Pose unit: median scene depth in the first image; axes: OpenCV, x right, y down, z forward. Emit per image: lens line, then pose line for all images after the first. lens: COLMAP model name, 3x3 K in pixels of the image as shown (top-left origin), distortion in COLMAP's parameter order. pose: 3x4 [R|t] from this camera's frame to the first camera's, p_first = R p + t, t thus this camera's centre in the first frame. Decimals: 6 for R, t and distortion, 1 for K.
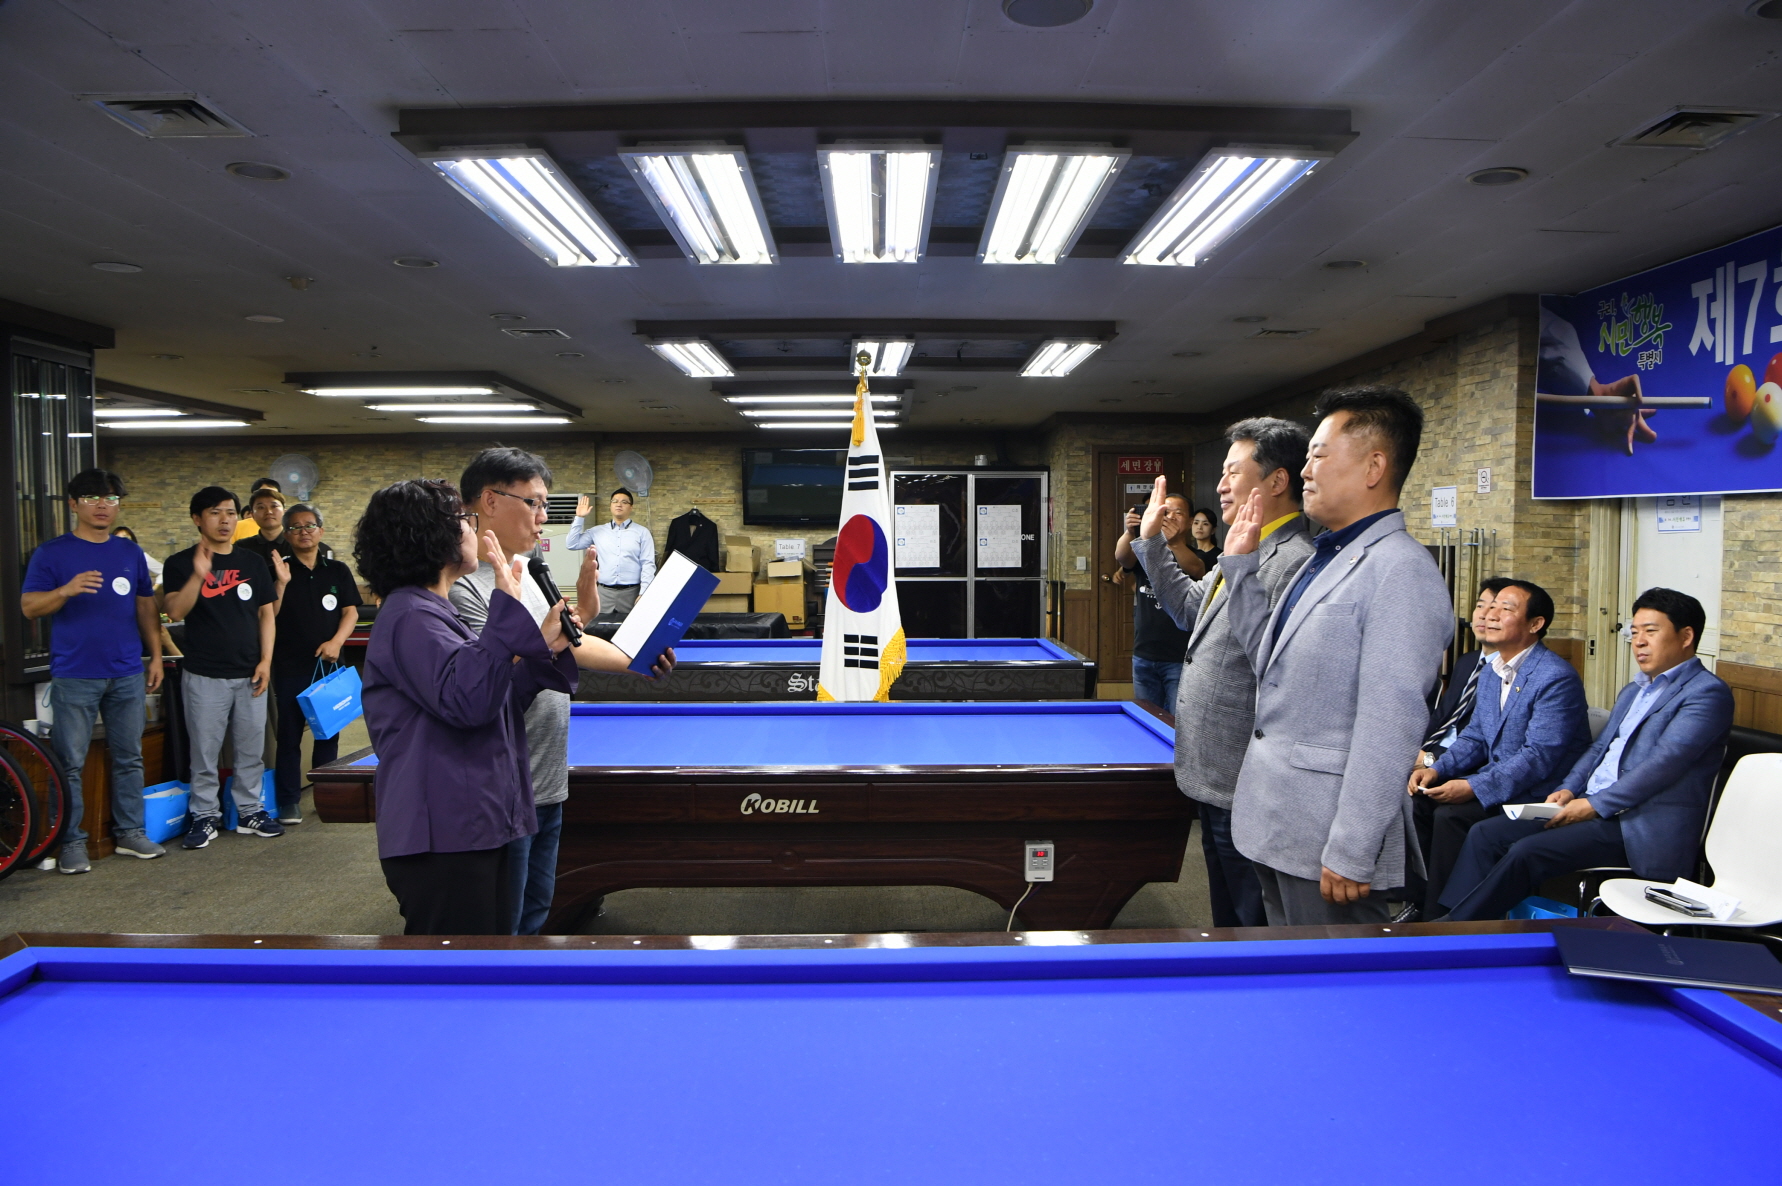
lens RADIAL K [[1211.0, 0, 901.4], [0, 1211.0, 608.5], [0, 0, 1]] dist [-0.081469, 0.019071]
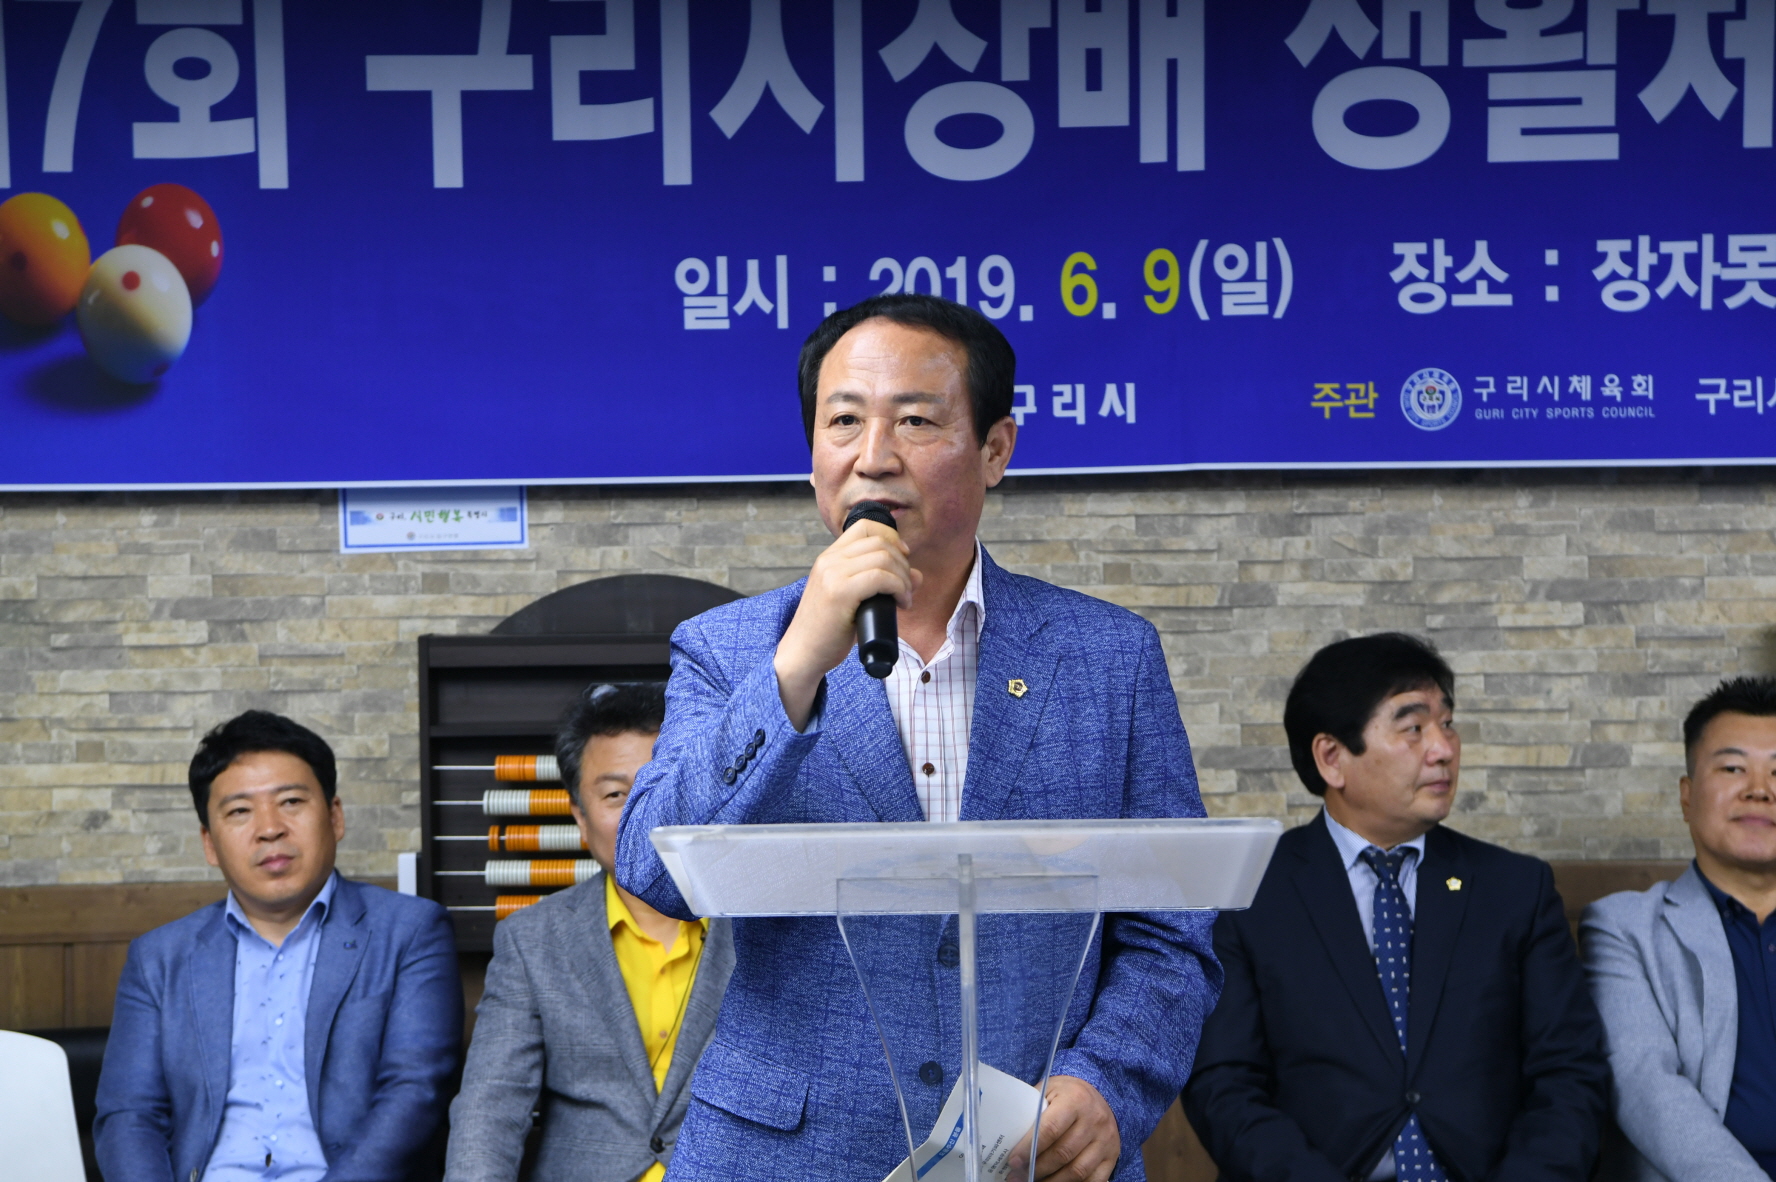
lens RADIAL K [[3366.6, 0, 894.9], [0, 3366.6, 611.1], [0, 0, 1]] dist [0.293842, 0.187023]
pose [[0.047081, -0.006869, 0.998867, -0.482698], [0.075918, 0.997109, 0.003279, -0.030750], [-0.996002, 0.075677, 0.047466, 0.560591]]
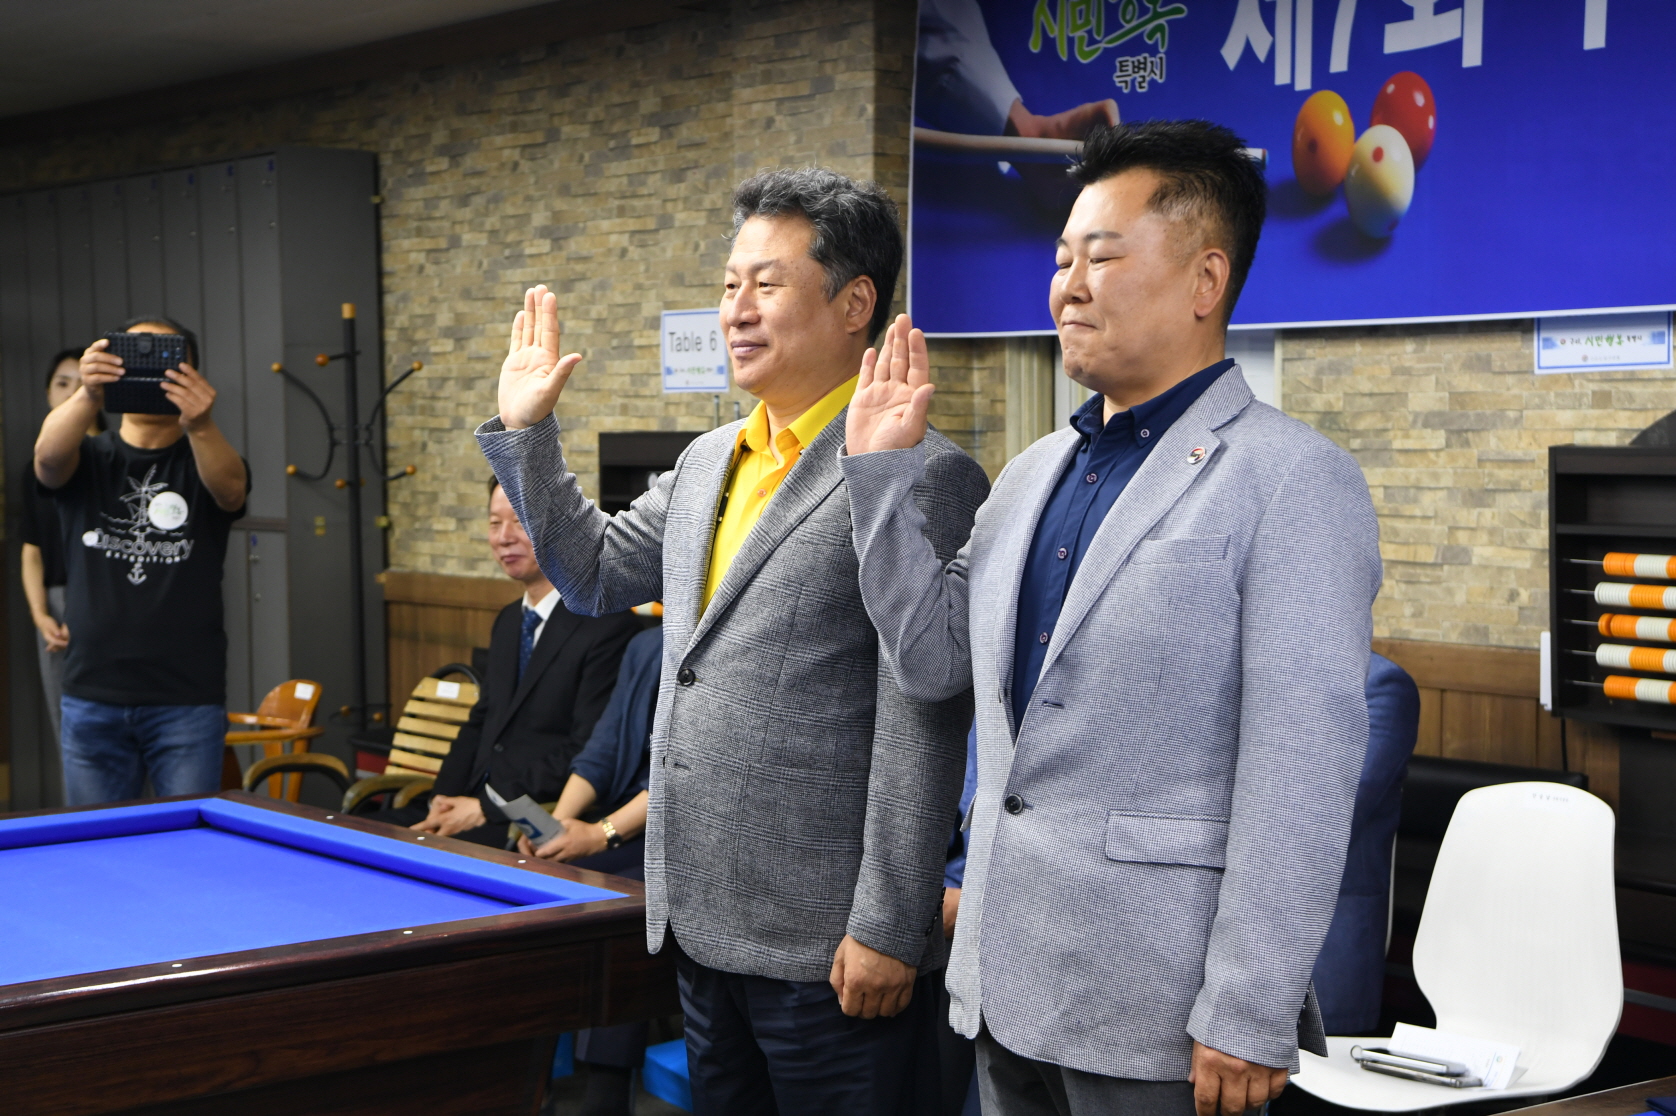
lens RADIAL K [[2801.0, 0, 853.1], [0, 2801.0, 563.1], [0, 0, 1]] dist [0.258847, 0.110752]
pose [[0.808120, -0.037339, 0.587833, -0.227997], [0.041920, 0.999104, 0.005832, -0.003412], [-0.587524, 0.019929, 0.808961, 0.042741]]
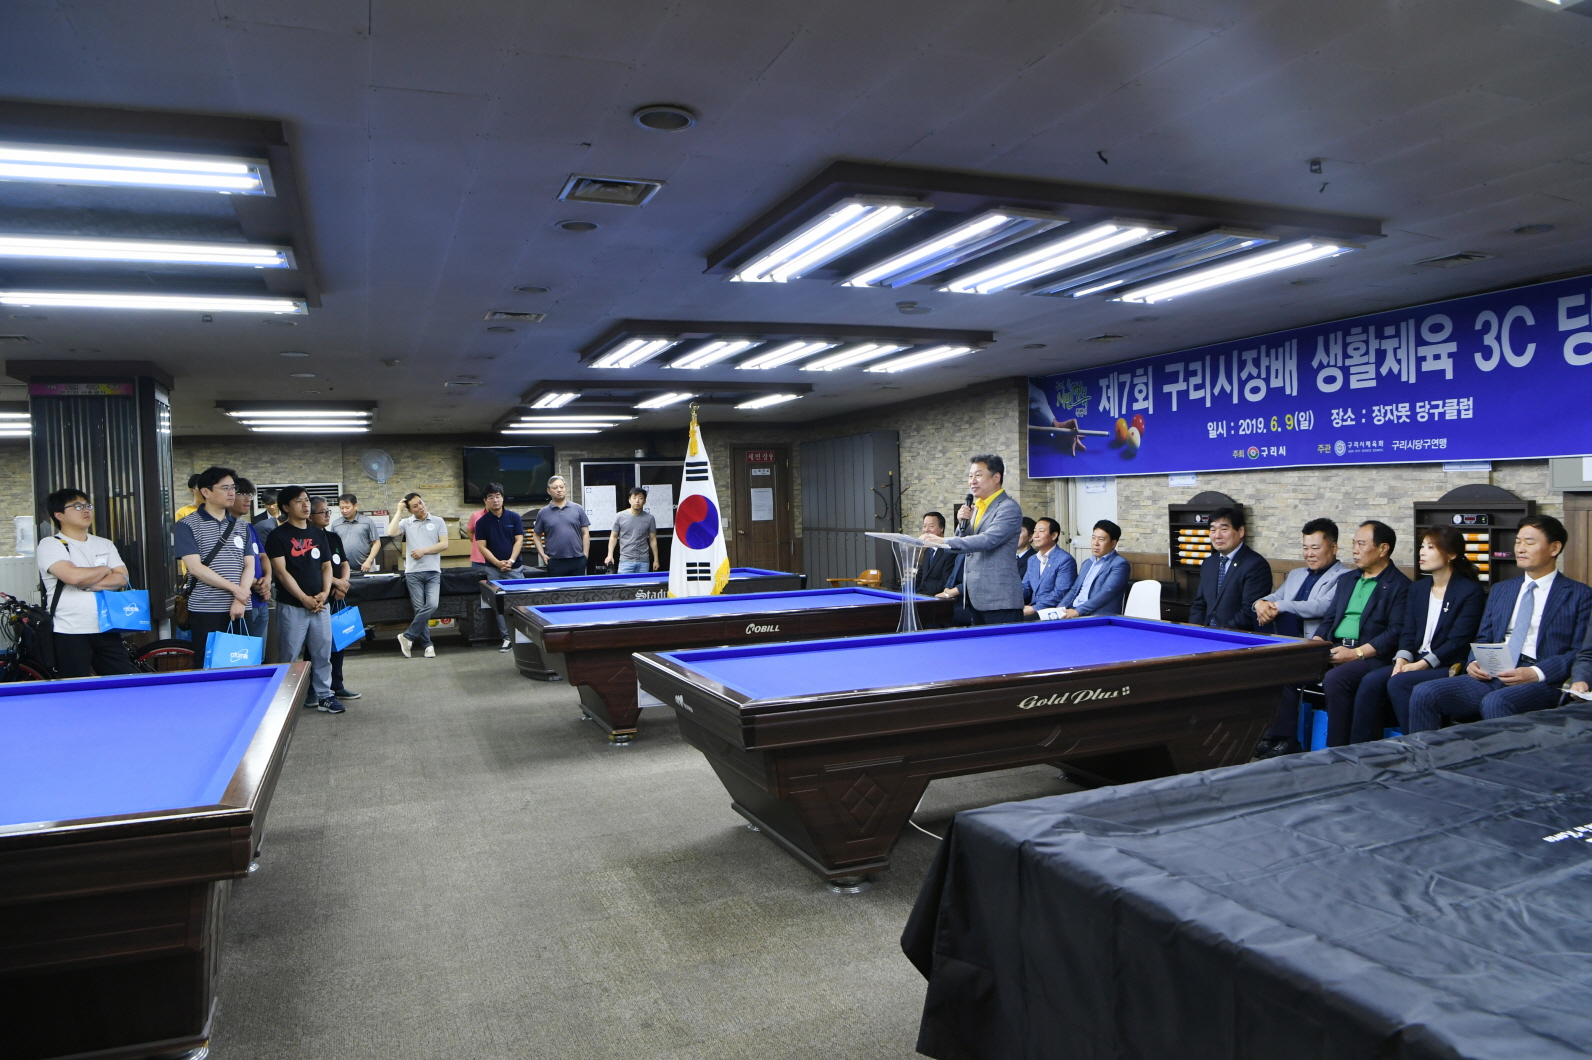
lens RADIAL K [[1081.9, 0, 805.3], [0, 1081.9, 543.8], [0, 0, 1]] dist [-0.081469, 0.019071]
pose [[0.934790, -0.039215, 0.353029, -0.525257], [0.047948, 0.998721, -0.016024, 0.032919], [-0.351949, 0.031906, 0.935475, -0.638196]]
